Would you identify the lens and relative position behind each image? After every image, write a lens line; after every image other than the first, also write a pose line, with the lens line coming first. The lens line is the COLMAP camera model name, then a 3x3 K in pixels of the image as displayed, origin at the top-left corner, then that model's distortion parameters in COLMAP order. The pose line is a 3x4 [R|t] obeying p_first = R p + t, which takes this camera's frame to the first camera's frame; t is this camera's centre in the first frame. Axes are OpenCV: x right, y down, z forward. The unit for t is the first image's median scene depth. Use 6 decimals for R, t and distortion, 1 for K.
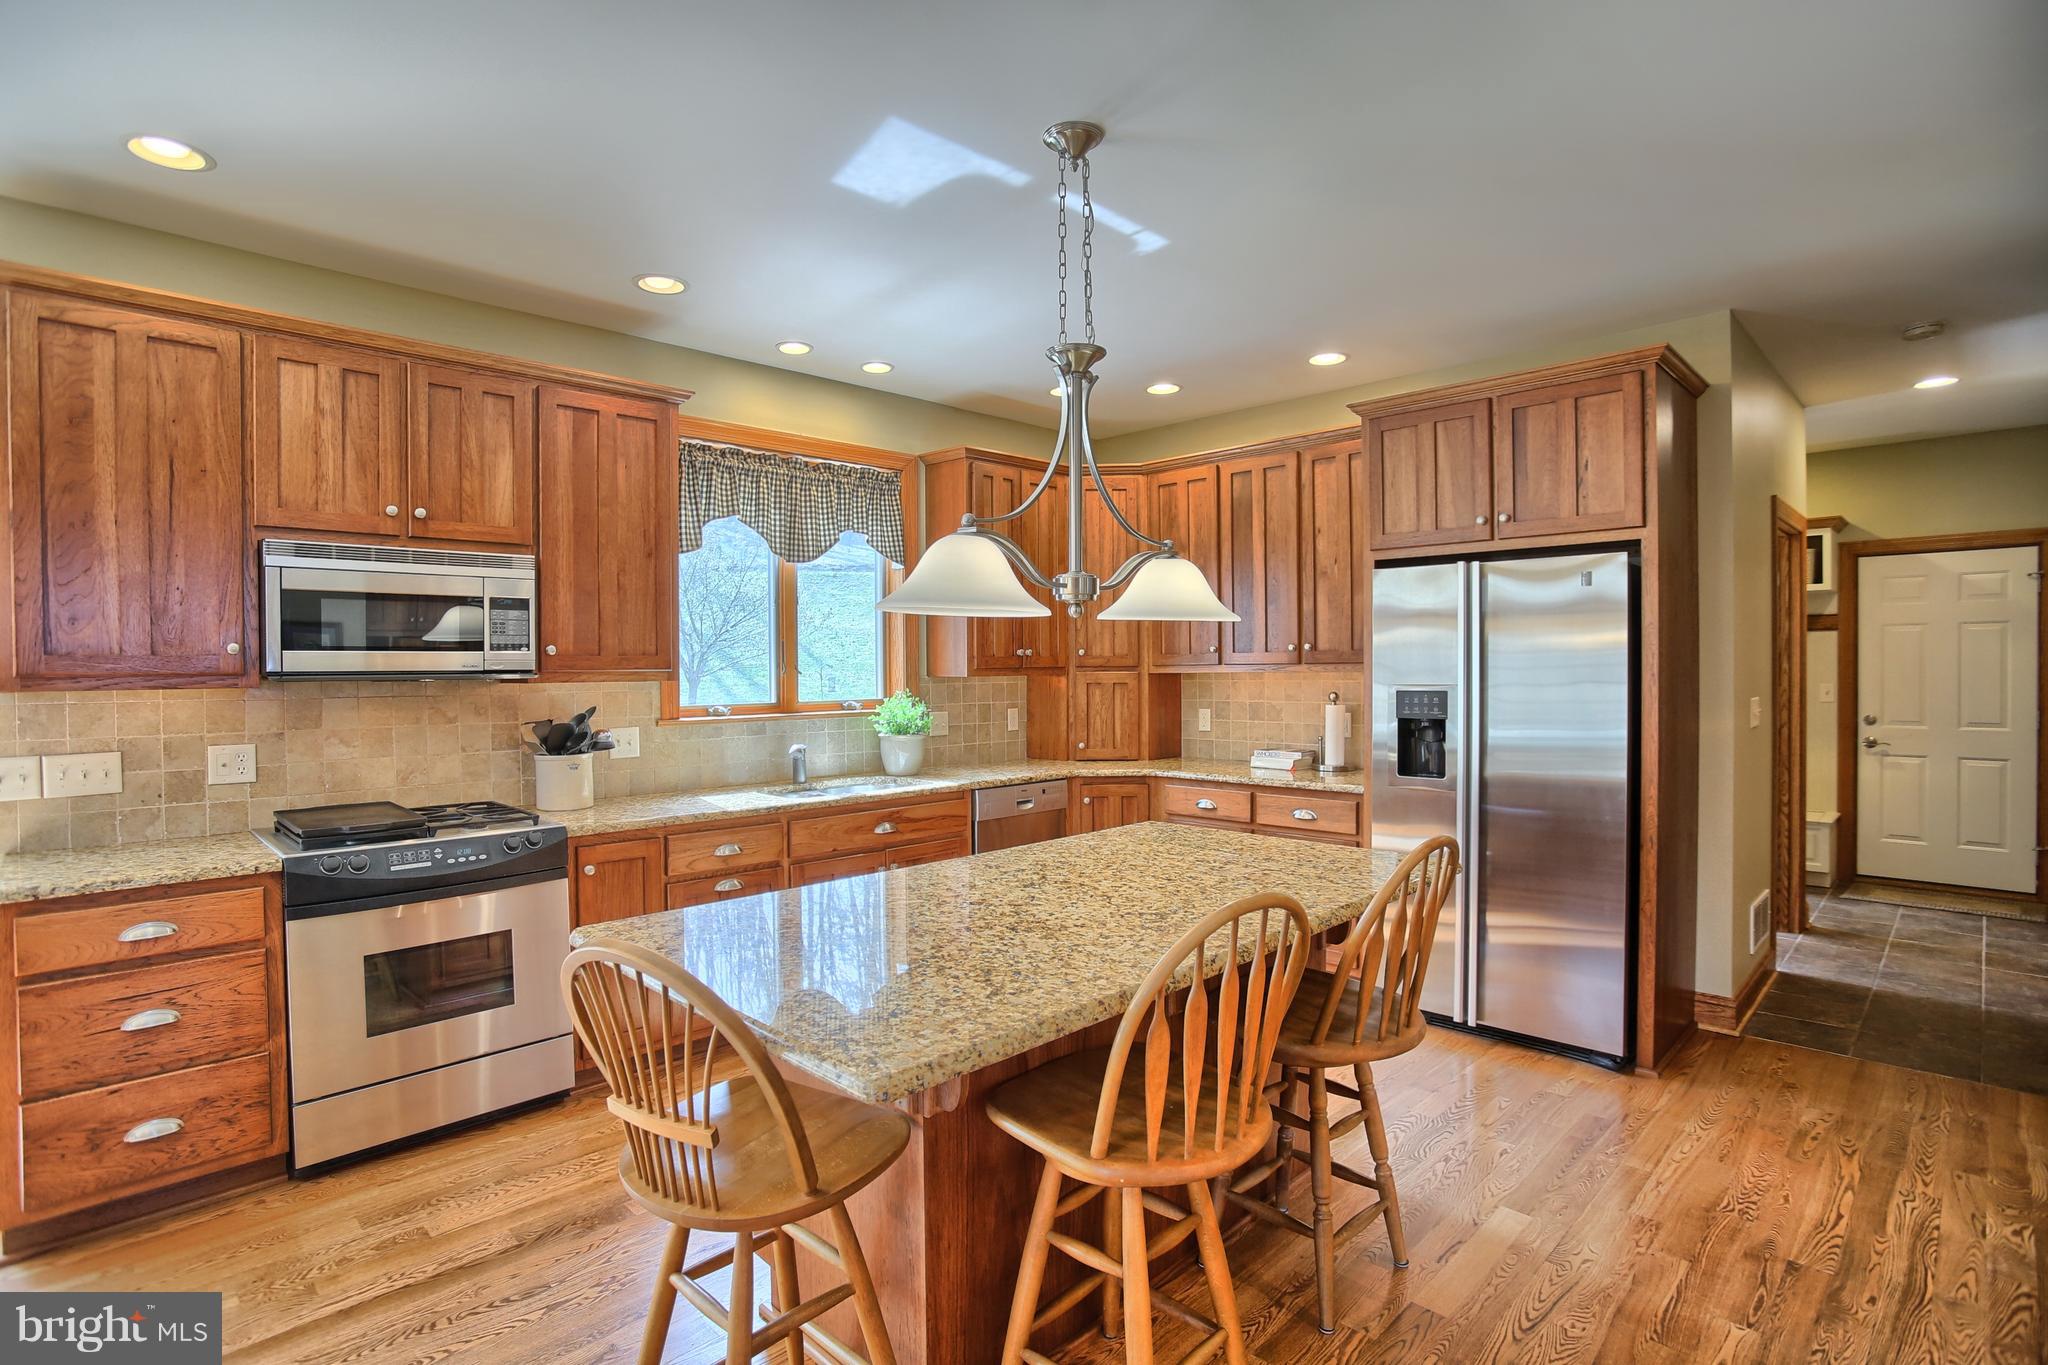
lens RADIAL K [[1000.4, 0, 1013.0], [0, 1000.4, 679.3], [0, 0, 1]] dist [-0.071141, 0.029665]
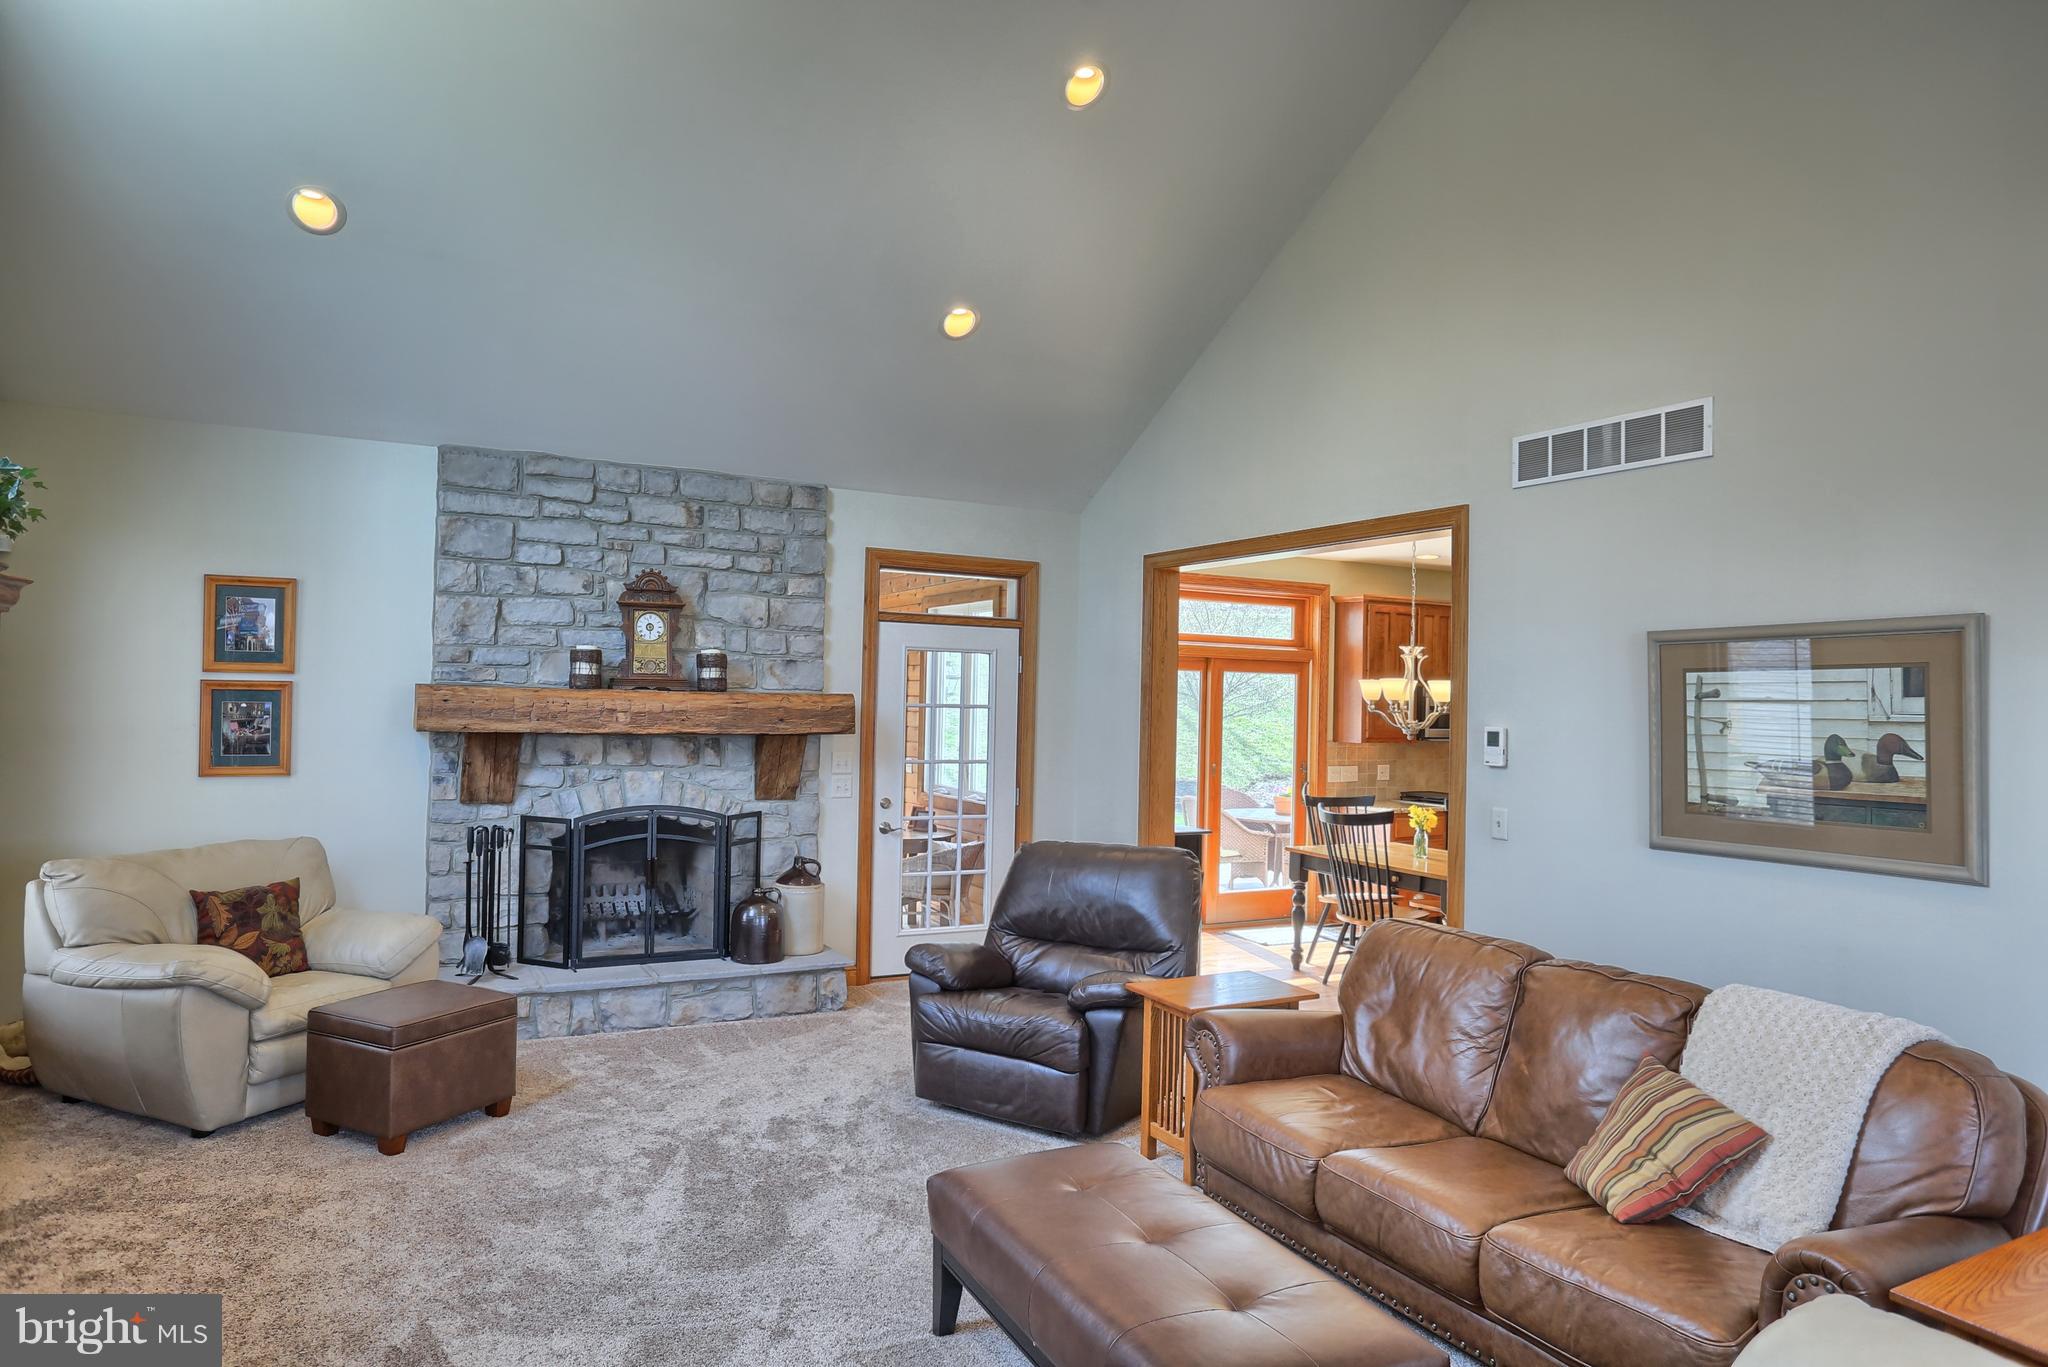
lens RADIAL K [[1225.6, 0, 1024.0], [0, 1225.6, 683.5], [0, 0, 1]] dist [-0.059413, 0.001072]
pose [[0.960585, 0.024242, -0.276928, -0.650798], [-0.031619, 0.999253, -0.022202, -0.033608], [0.276183, 0.030083, 0.960634, -1.800551]]
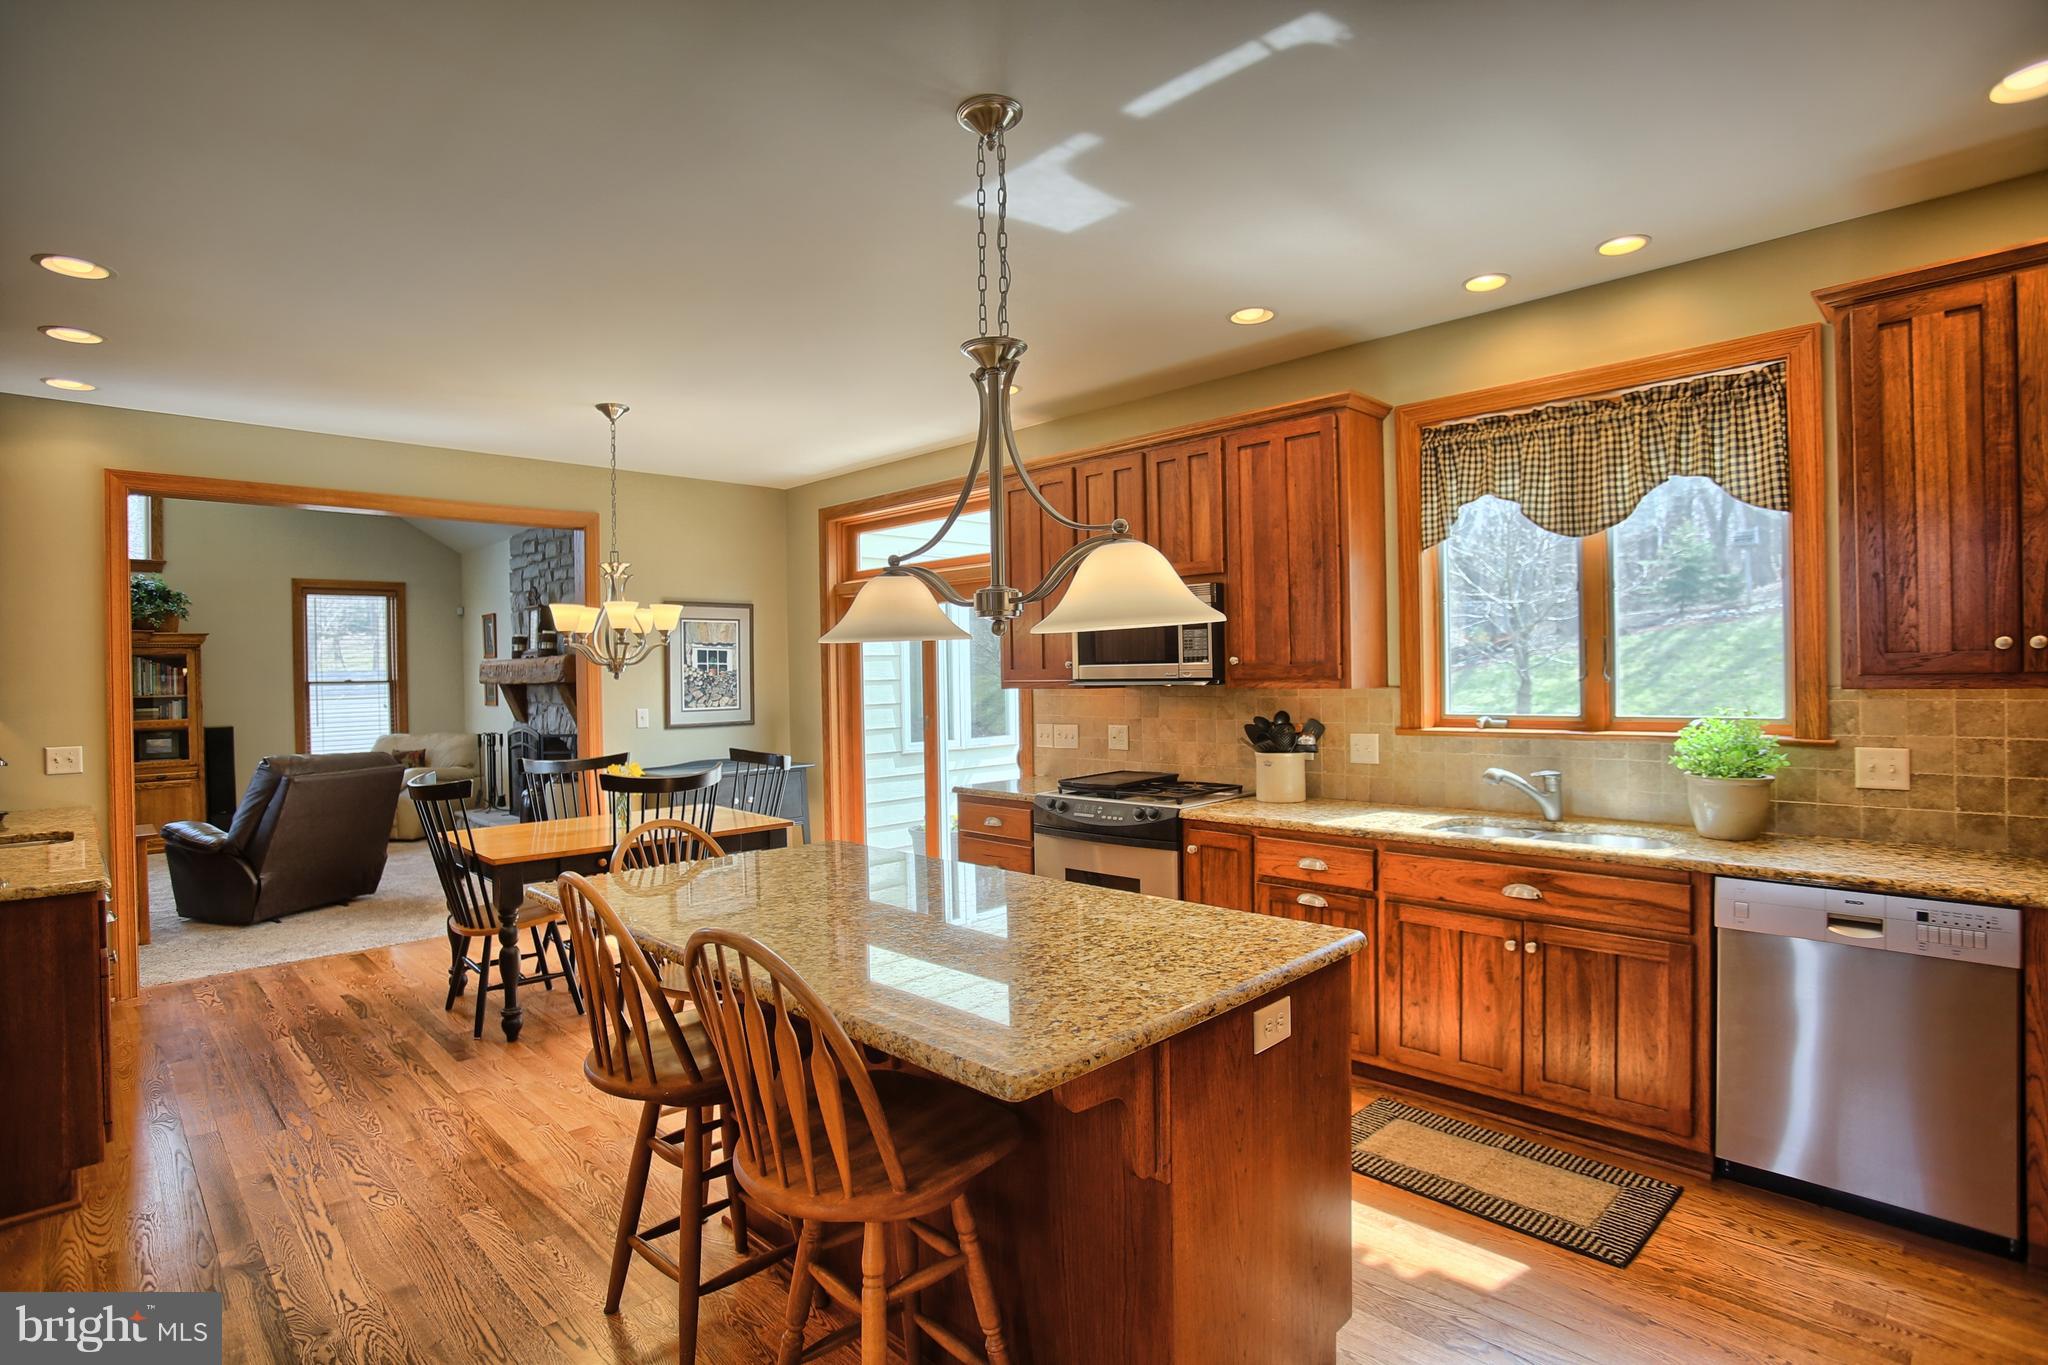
lens RADIAL K [[1000.4, 0, 1013.0], [0, 1000.4, 679.3], [0, 0, 1]] dist [-0.071141, 0.029665]
pose [[0.006279, 0.013739, -0.999886, 0.623682], [0.004799, 0.999894, 0.013769, -0.022038], [0.999969, -0.004884, 0.006212, 0.640646]]
